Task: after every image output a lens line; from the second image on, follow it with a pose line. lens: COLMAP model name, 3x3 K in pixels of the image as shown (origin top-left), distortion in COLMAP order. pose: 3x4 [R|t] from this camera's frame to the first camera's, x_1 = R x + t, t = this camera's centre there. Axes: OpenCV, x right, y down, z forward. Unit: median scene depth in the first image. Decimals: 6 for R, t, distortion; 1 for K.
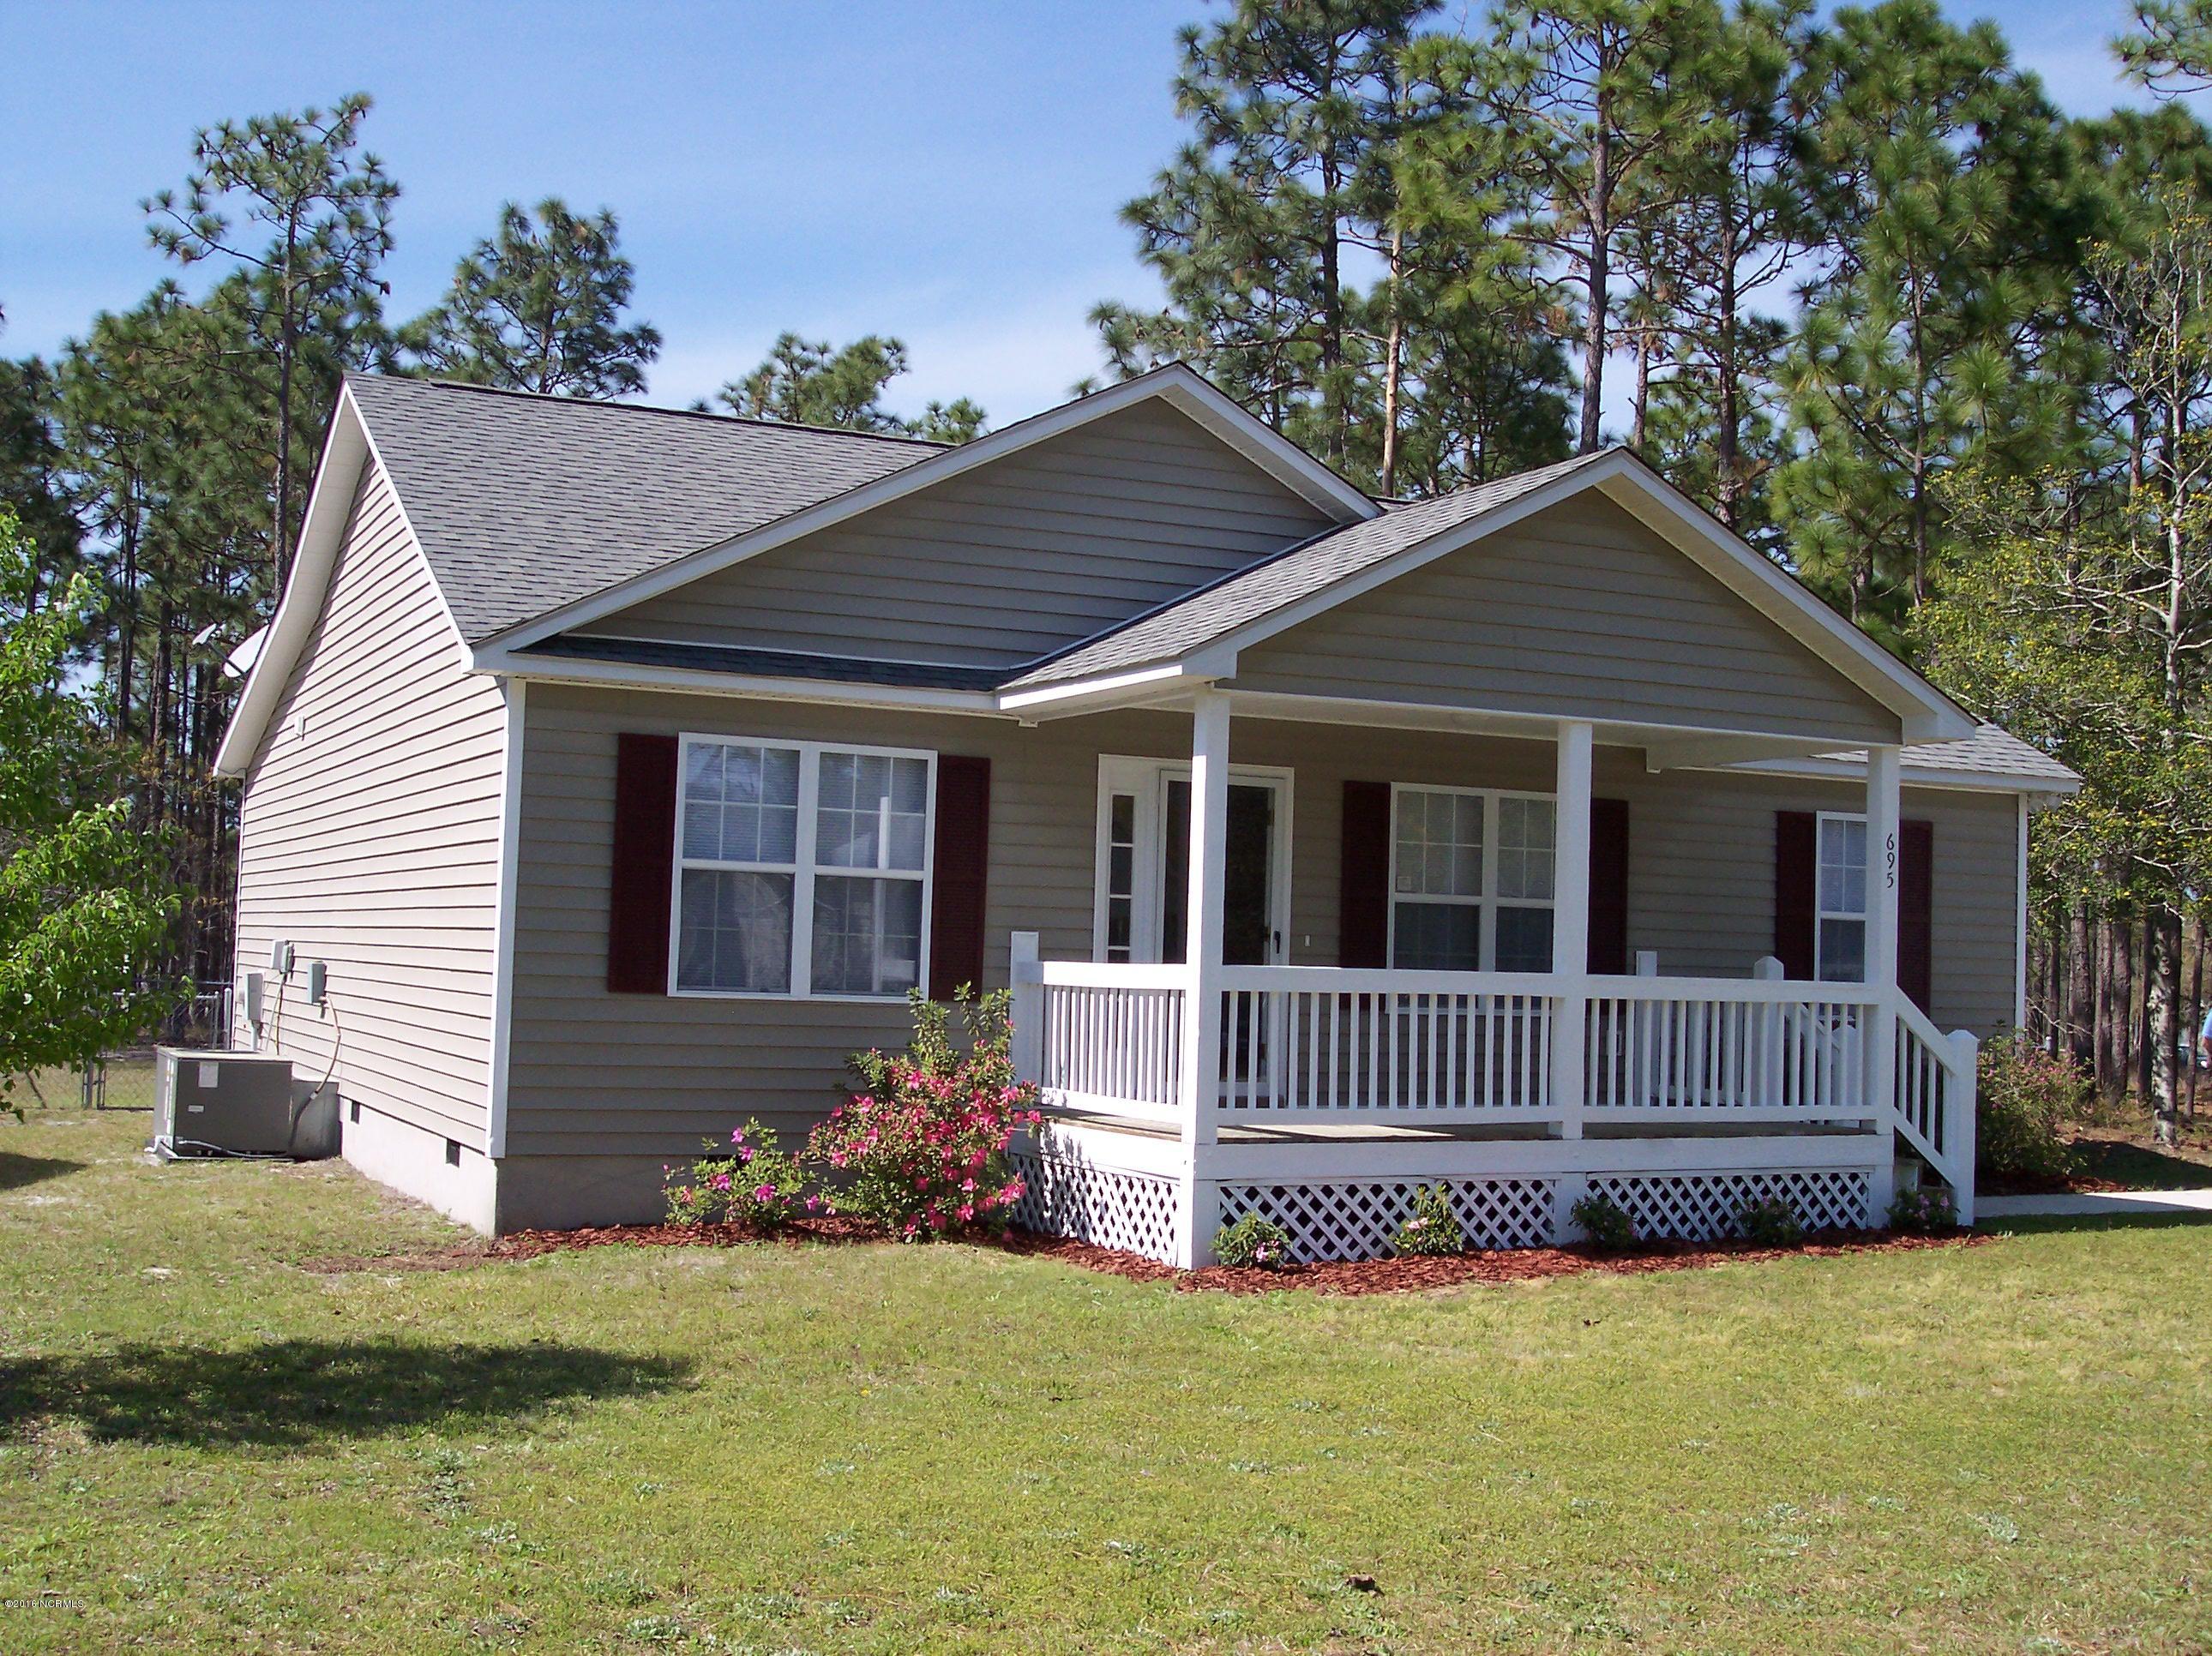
lens RADIAL K [[2555.5, 0, 1147.2], [0, 2555.5, 832.7], [0, 0, 1]] dist [-0.184813, 0.463794]
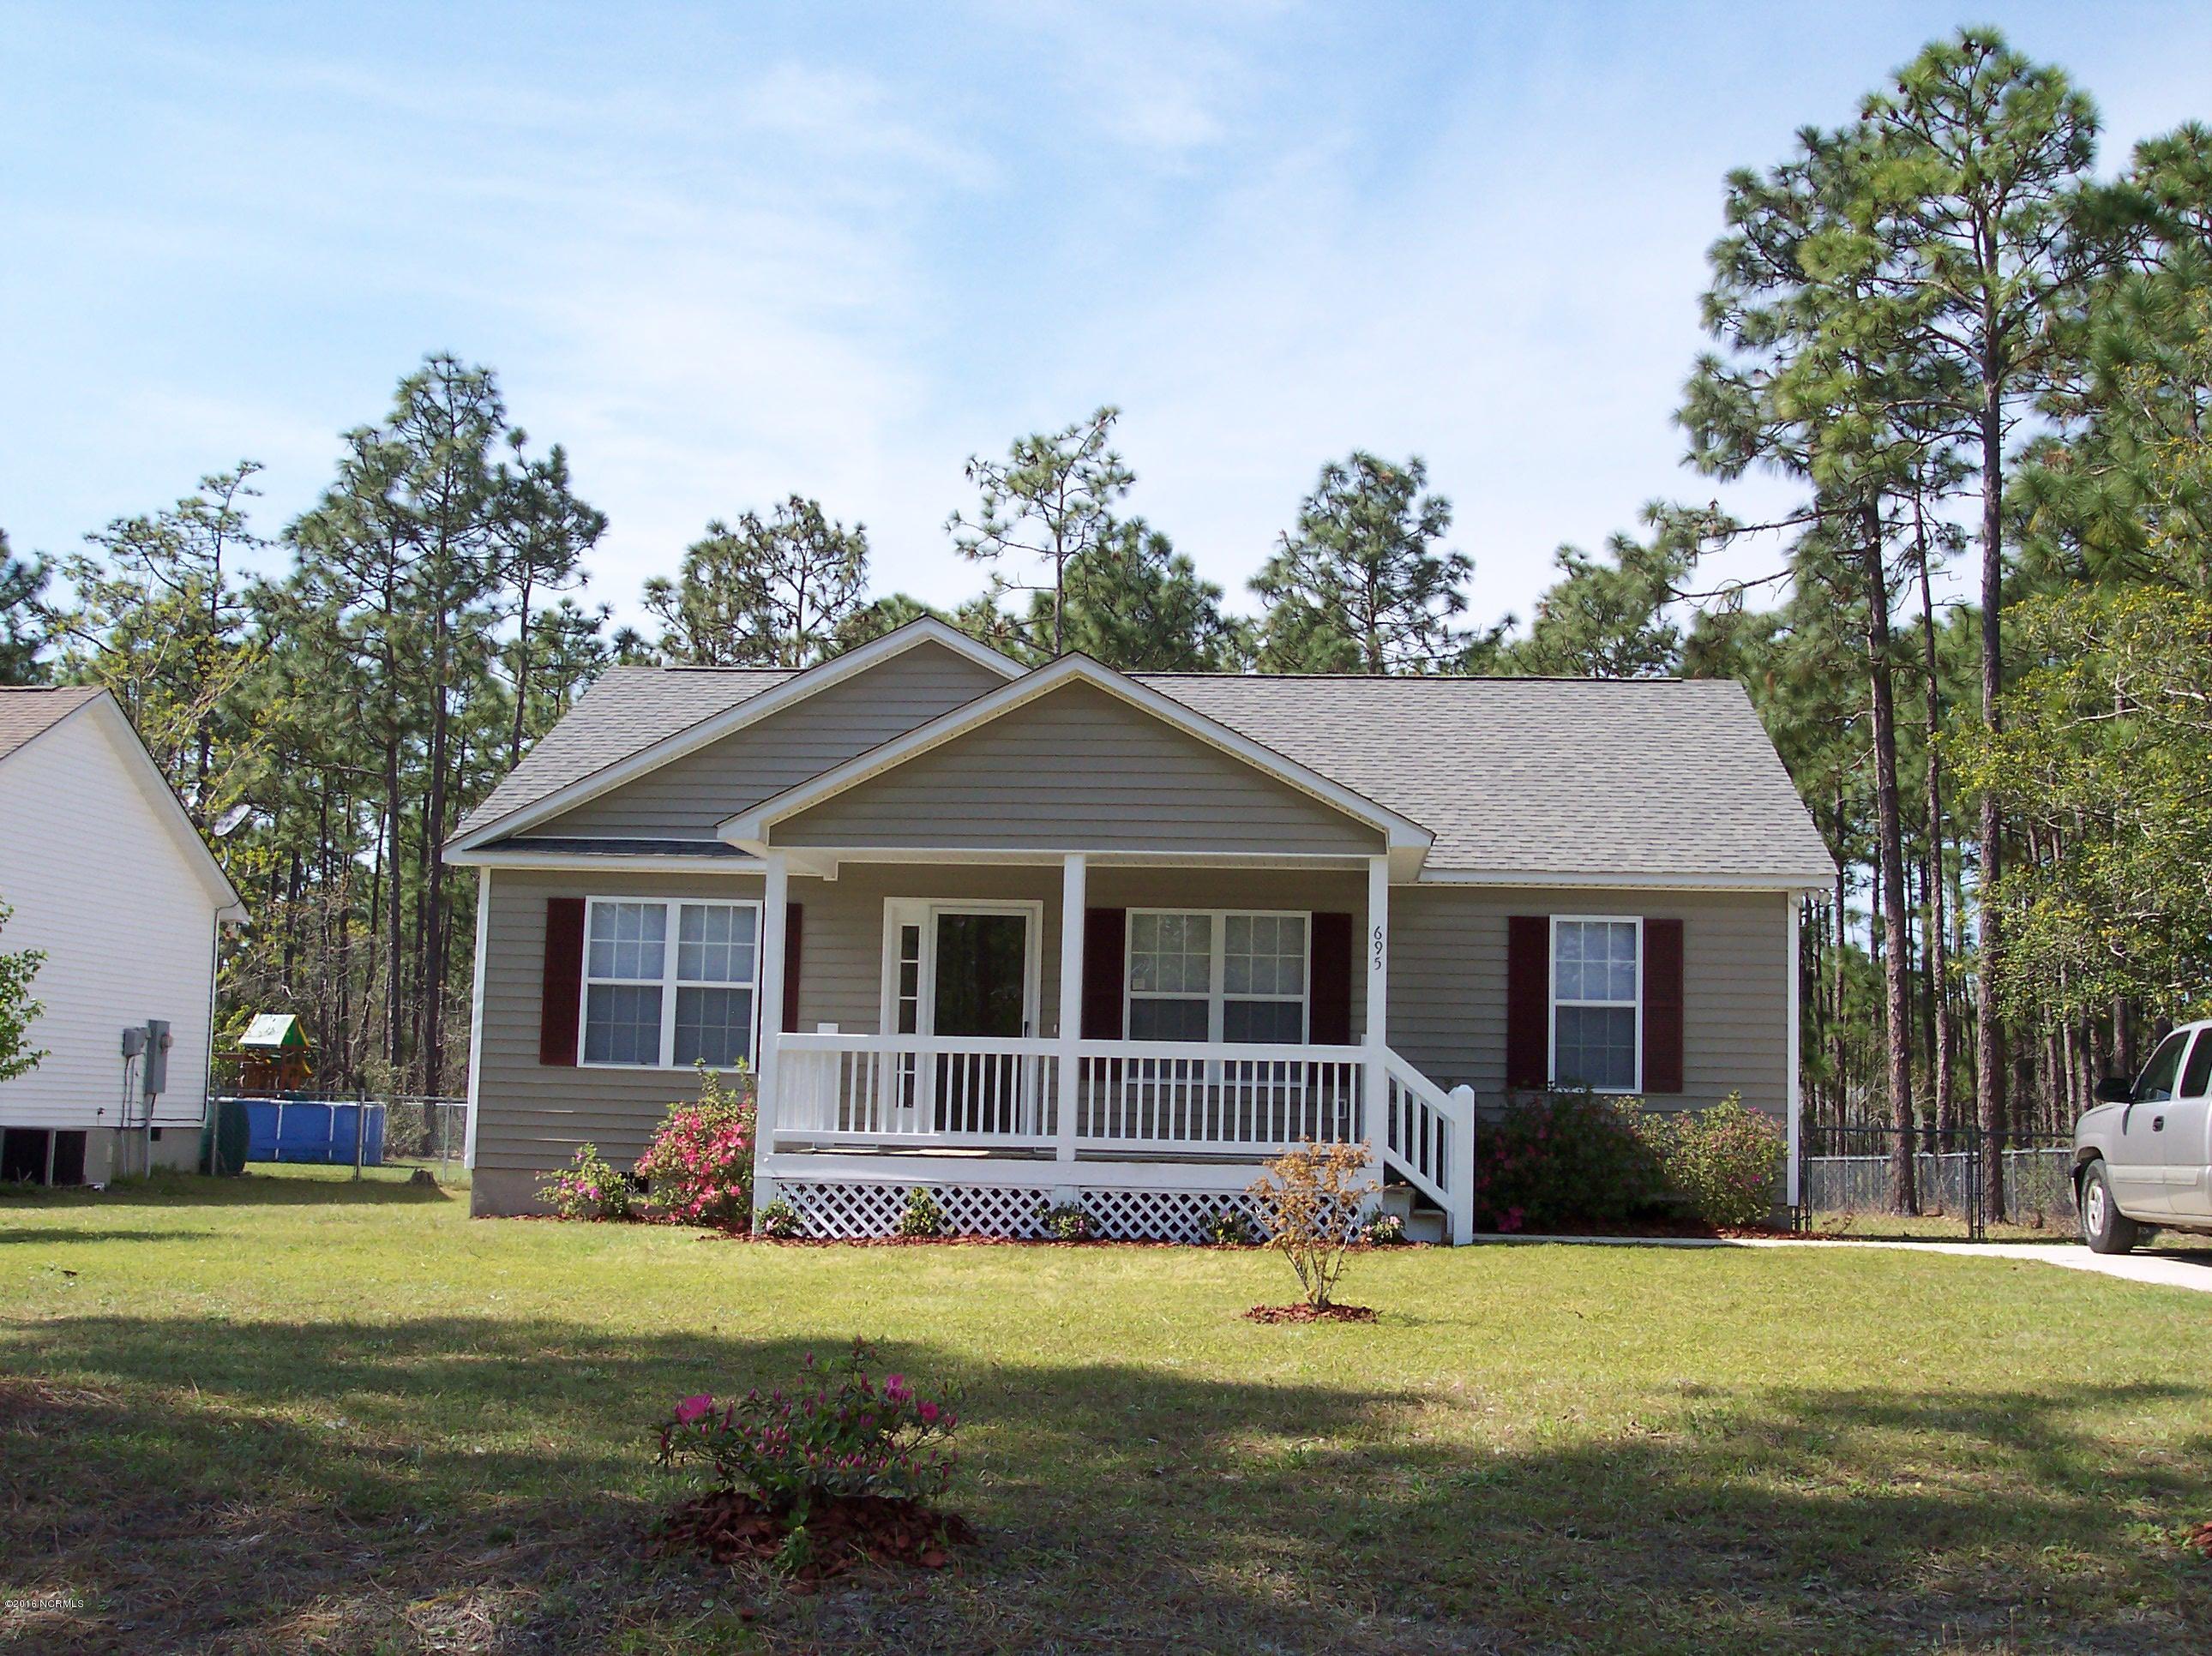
lens RADIAL K [[2531.4, 0, 1106.0], [0, 2531.4, 828.0], [0, 0, 1]] dist [-0.152841, 0.269726]
pose [[0.858240, -0.066534, -0.508918, 0.849003], [0.026083, 0.995935, -0.086219, 0.058116], [0.512586, 0.060722, 0.856486, -0.146317]]
